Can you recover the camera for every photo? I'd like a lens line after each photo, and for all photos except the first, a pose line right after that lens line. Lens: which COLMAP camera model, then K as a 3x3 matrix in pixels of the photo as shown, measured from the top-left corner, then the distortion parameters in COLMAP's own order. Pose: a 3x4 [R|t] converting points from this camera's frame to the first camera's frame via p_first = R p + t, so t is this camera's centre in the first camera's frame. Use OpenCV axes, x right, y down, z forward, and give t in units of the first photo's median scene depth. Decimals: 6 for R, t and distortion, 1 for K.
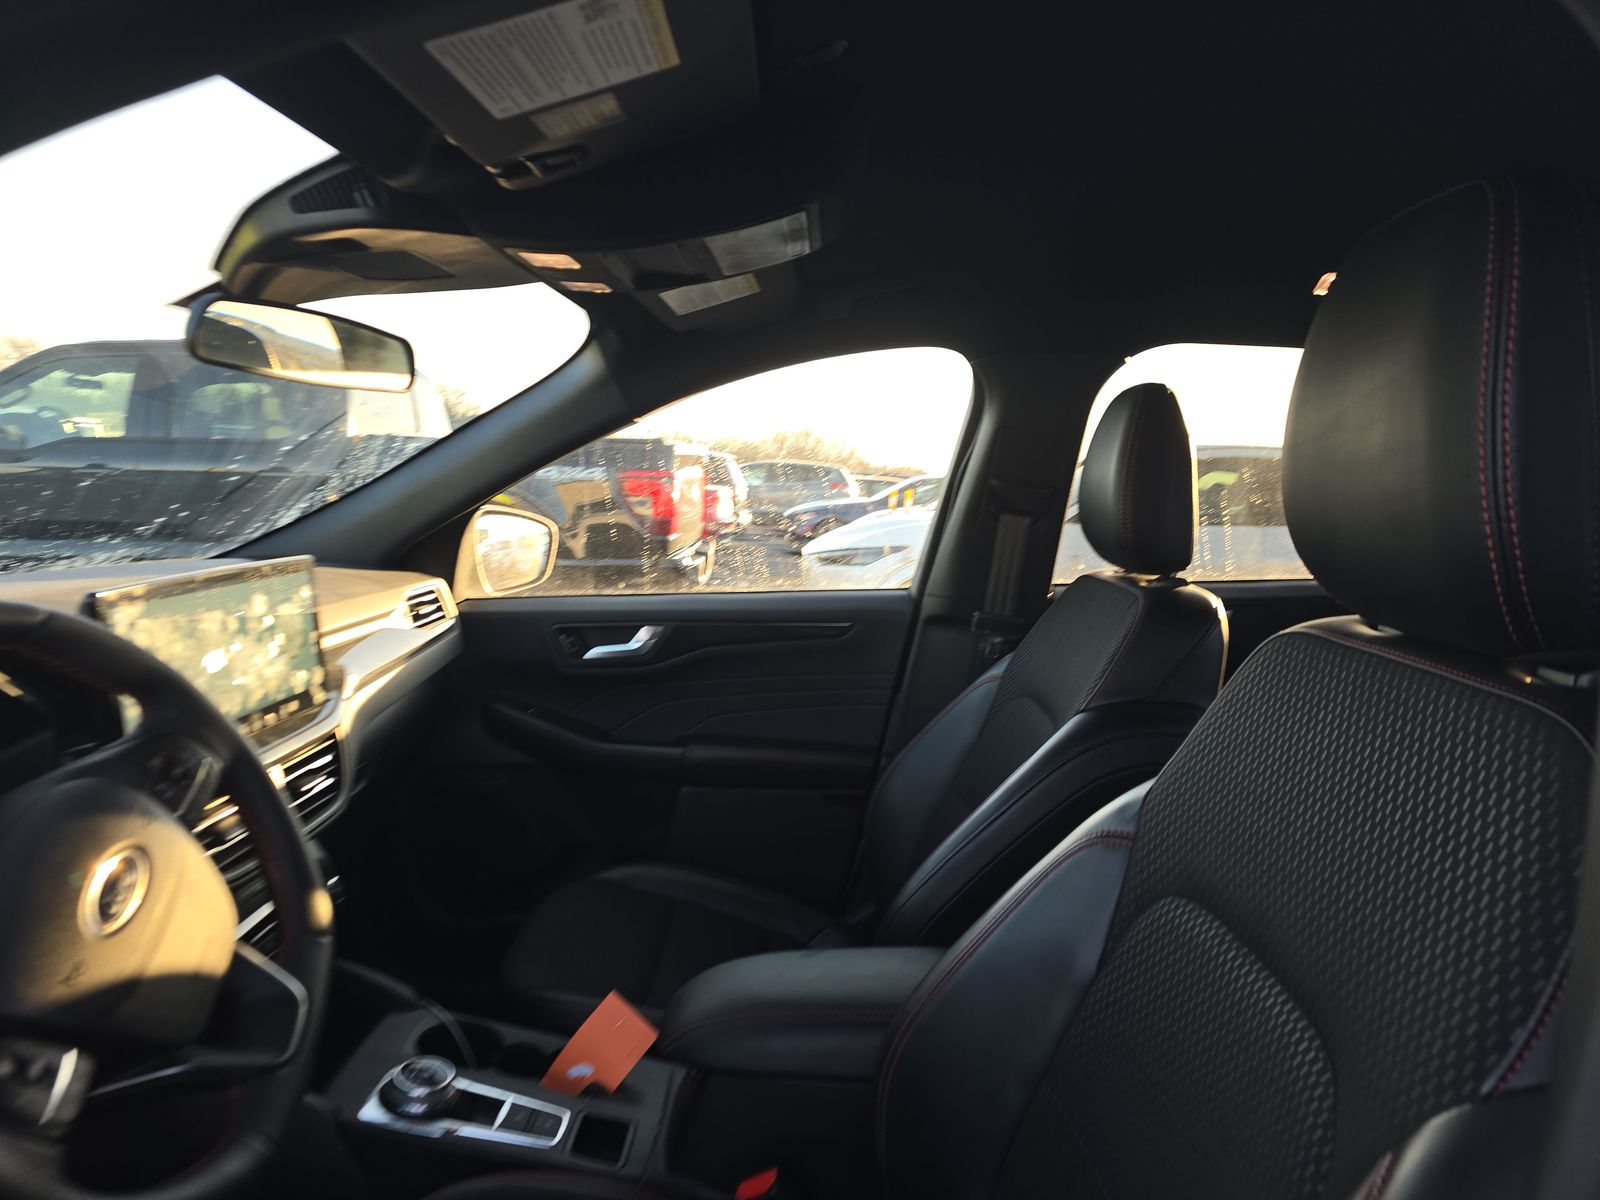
lens RADIAL K [[1059.8, 0, 790.1], [0, 1059.8, 604.5], [0, 0, 1]] dist [0.057153, -0.046452]
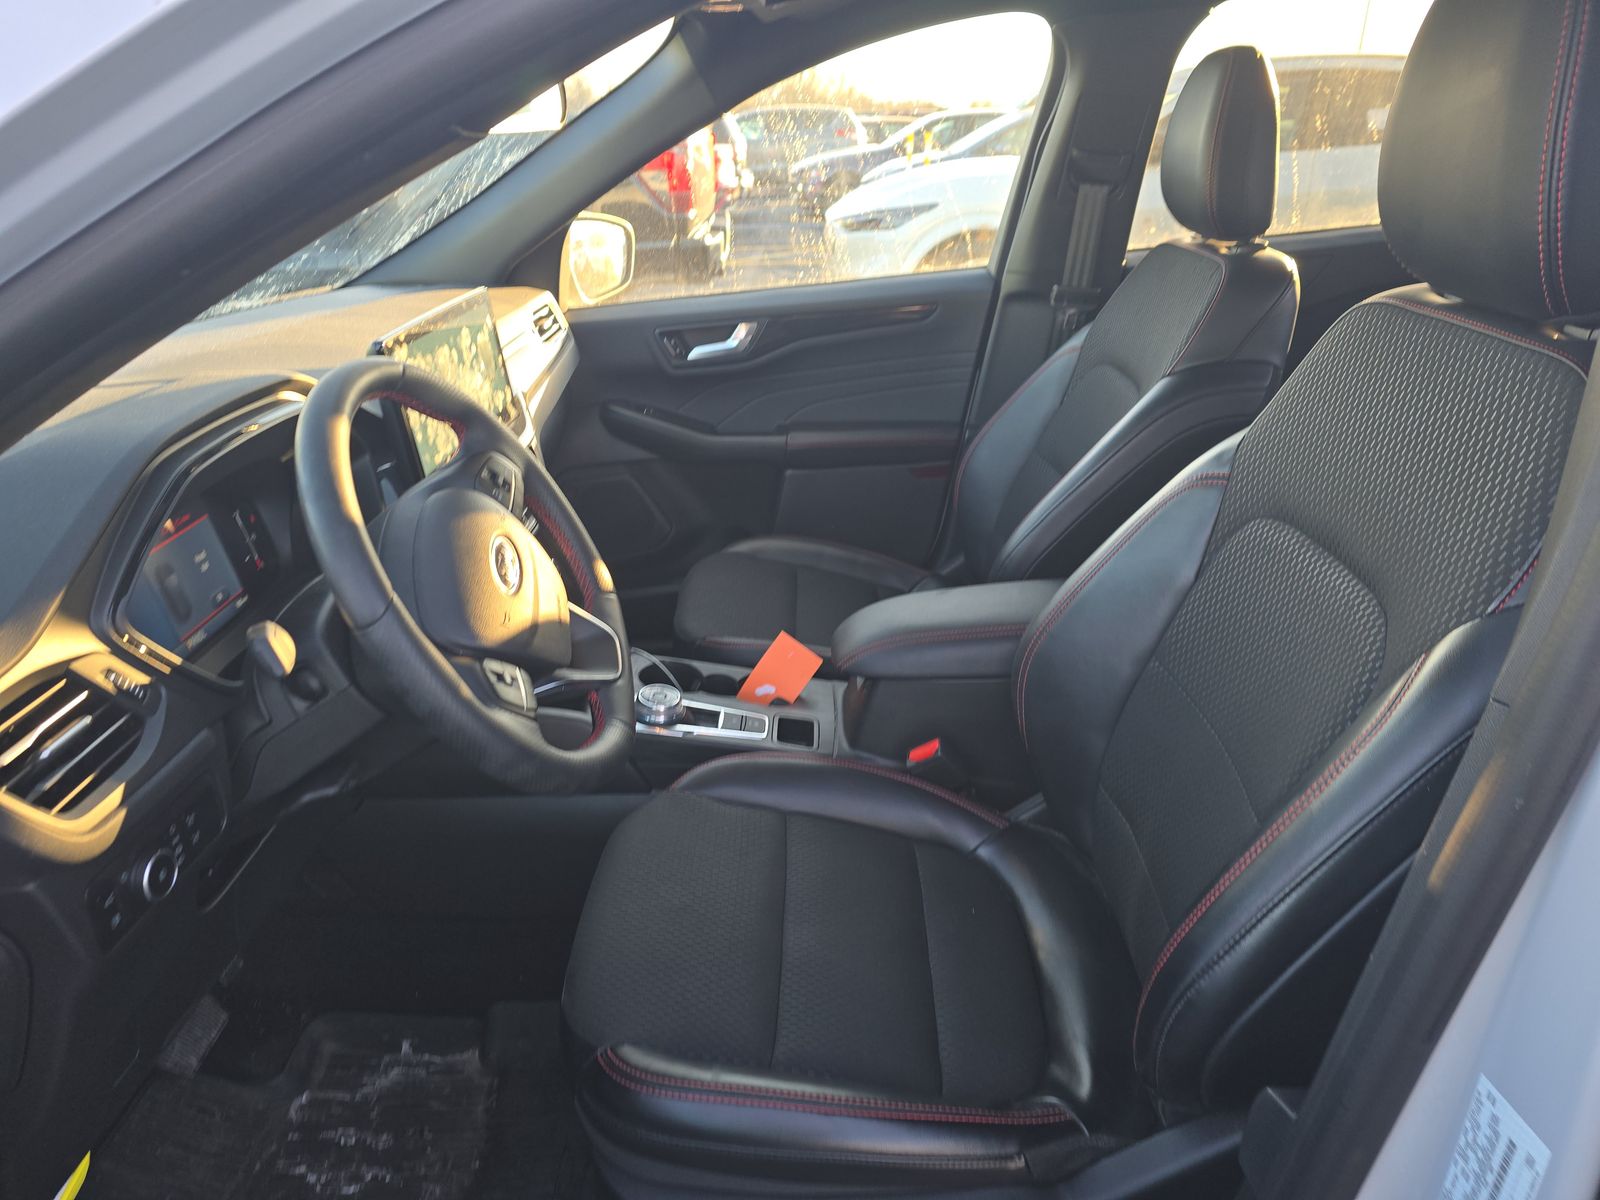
lens RADIAL K [[1059.8, 0, 789.7], [0, 1059.8, 613.9], [0, 0, 1]] dist [0.057153, -0.046452]
pose [[0.997166, -0.068898, -0.030212, -0.096665], [0.074822, 0.950087, 0.302881, -0.029746], [0.007836, -0.304284, 0.952549, -0.151068]]
